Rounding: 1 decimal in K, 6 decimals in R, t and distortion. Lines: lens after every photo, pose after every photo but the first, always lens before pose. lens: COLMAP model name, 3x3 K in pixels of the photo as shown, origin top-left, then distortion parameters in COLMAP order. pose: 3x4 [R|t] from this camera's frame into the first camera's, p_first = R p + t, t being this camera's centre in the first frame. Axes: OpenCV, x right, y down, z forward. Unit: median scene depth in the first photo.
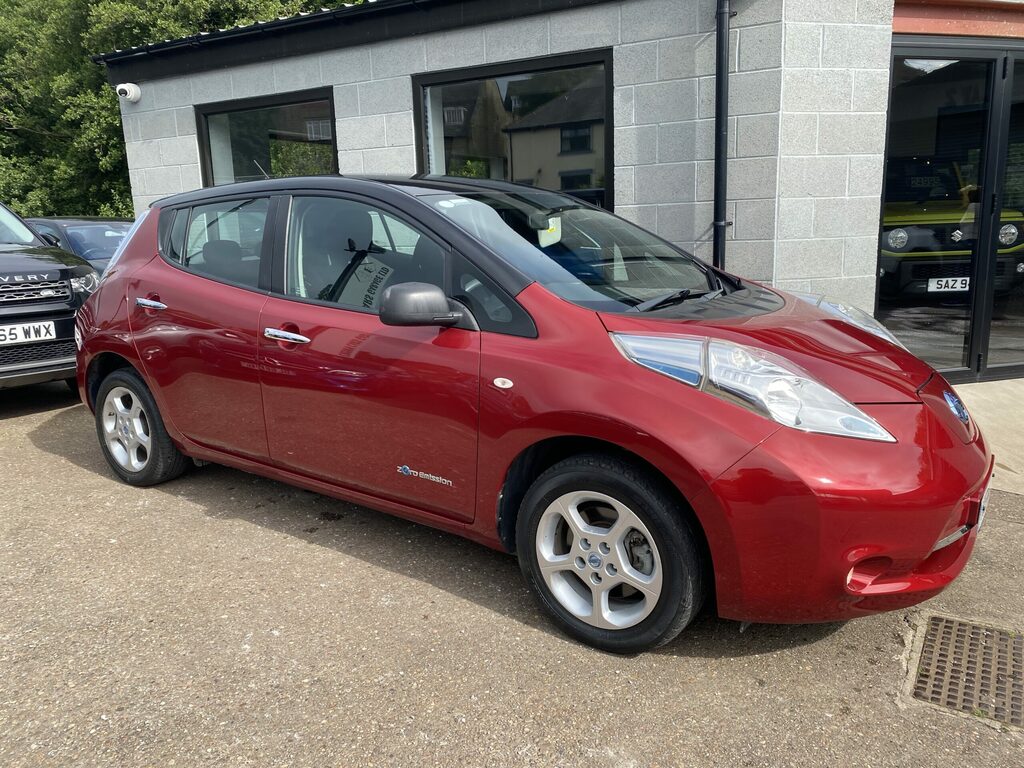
lens RADIAL K [[781.0, 0, 498.7], [0, 781.0, 380.2], [0, 0, 1]] dist [0.015378, -0.002252]
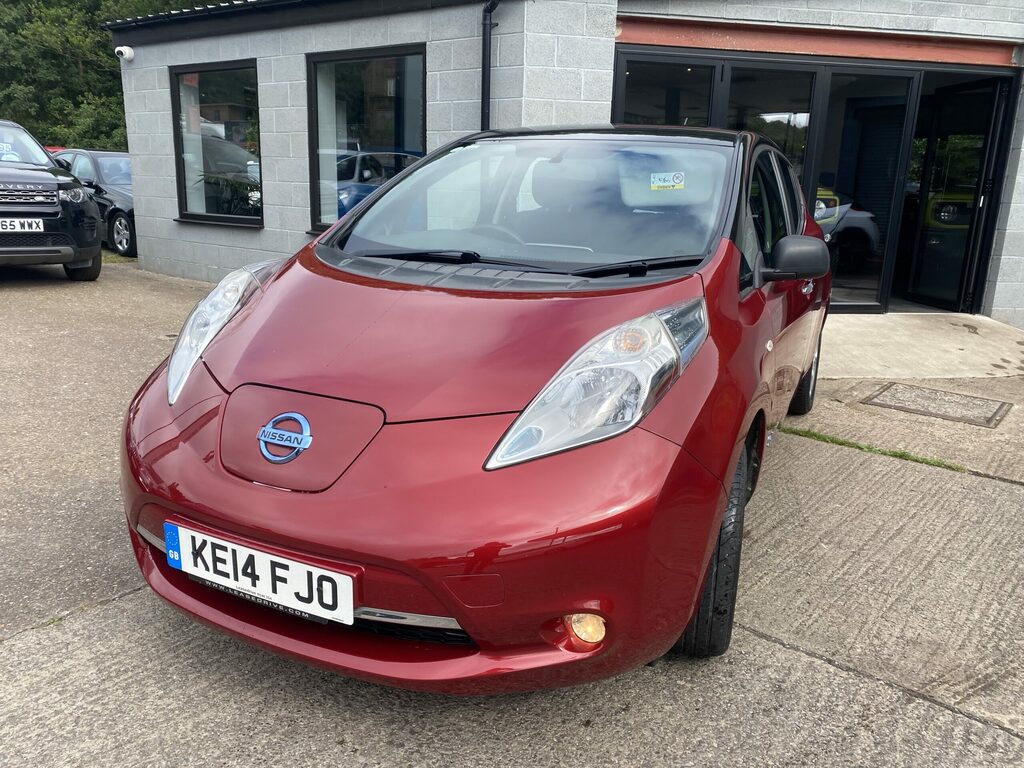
lens RADIAL K [[781.0, 0, 498.7], [0, 781.0, 380.2], [0, 0, 1]] dist [0.015378, -0.002252]
pose [[0.991408, 0.088527, -0.096292, 0.479298], [-0.084163, 0.995272, 0.048485, 0.088940], [0.100129, -0.039964, 0.994172, -0.390153]]
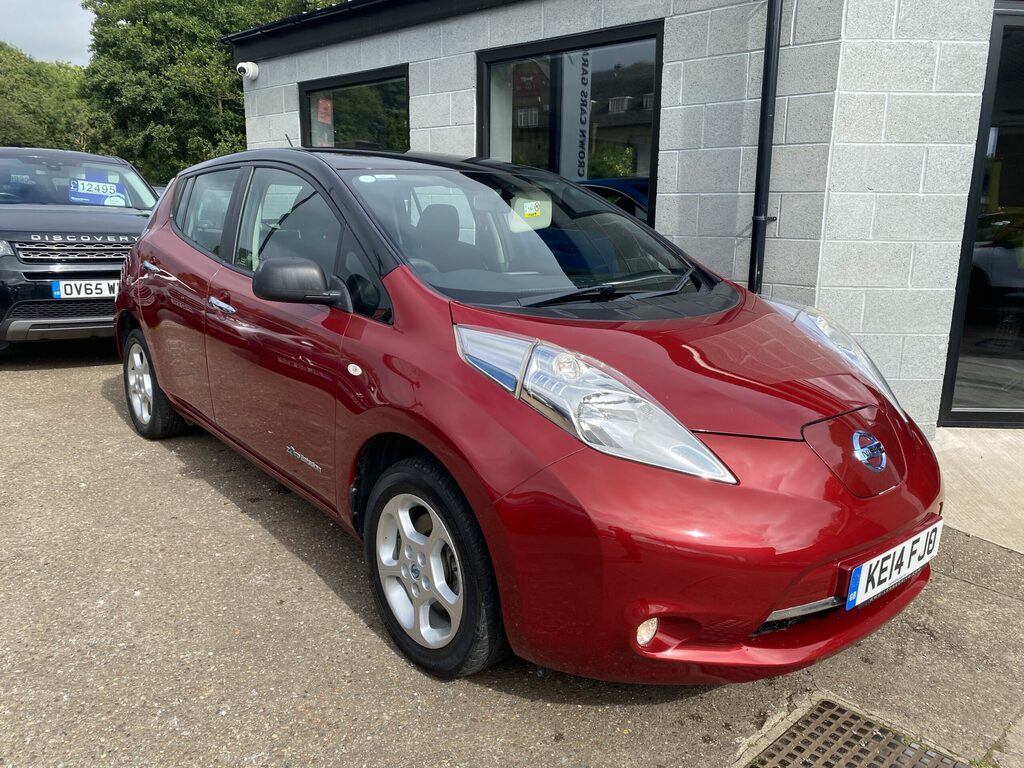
lens RADIAL K [[784.2, 0, 507.5], [0, 784.2, 379.9], [0, 0, 1]] dist [0.009830, 0.005213]
pose [[0.967674, 0.096166, -0.233149, 0.234397], [-0.092825, 0.995361, 0.025289, -0.014601], [0.234499, -0.002830, 0.972112, 0.071176]]
